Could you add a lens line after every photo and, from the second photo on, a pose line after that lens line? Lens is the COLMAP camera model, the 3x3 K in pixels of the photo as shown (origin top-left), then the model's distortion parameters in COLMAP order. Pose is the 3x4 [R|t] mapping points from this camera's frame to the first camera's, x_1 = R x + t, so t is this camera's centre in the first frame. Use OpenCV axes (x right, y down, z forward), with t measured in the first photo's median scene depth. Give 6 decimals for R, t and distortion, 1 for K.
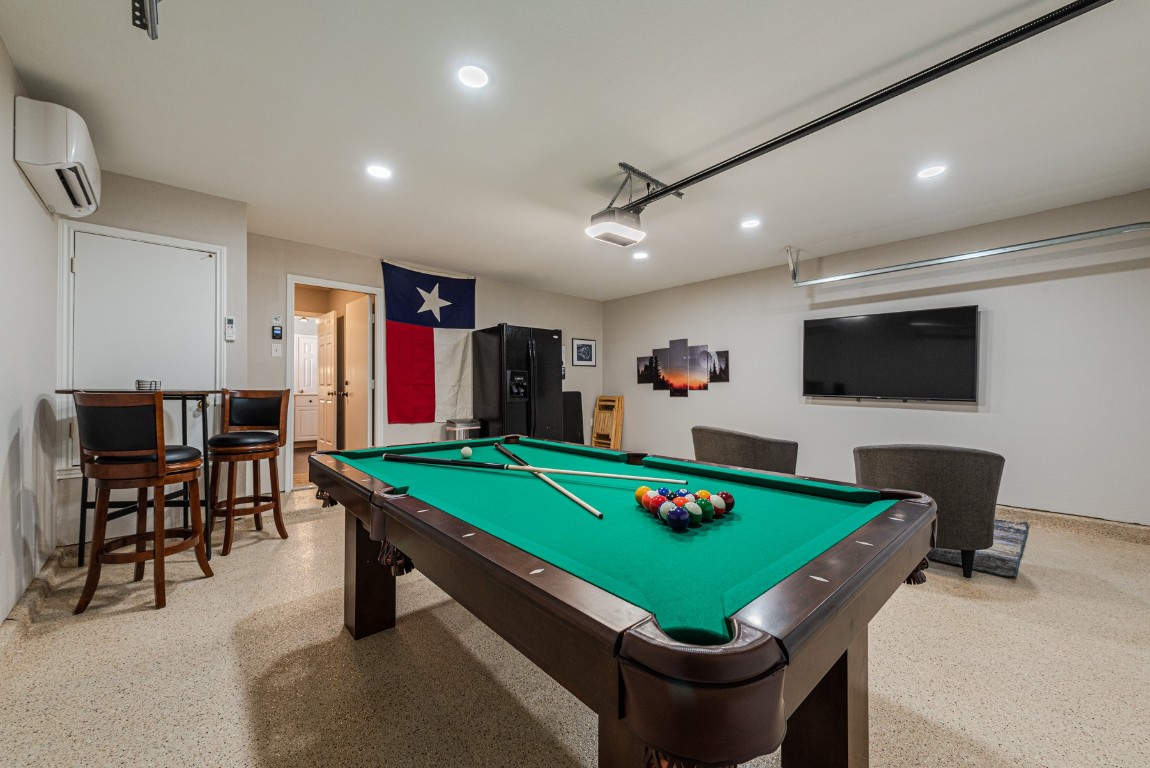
lens RADIAL K [[448.9, 0, 575.0], [0, 448.9, 384.0], [0, 0, 1]] dist [-0.001561, -0.000315]
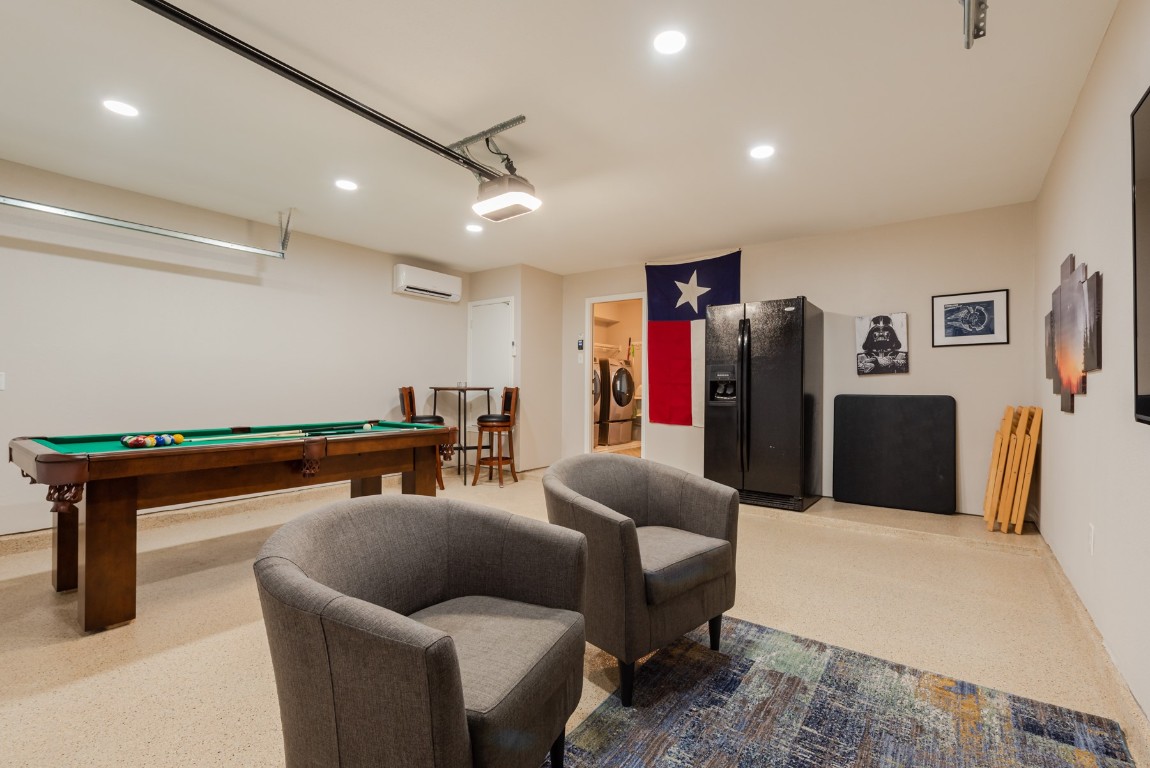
lens RADIAL K [[532.8, 0, 592.6], [0, 532.8, 383.5], [0, 0, 1]] dist [0.002270, -0.004995]
pose [[0.161049, -0.006607, -0.986924, 0.715928], [0.002105, 0.999978, -0.006350, 0.007763], [0.986944, -0.001055, 0.161059, 0.633945]]
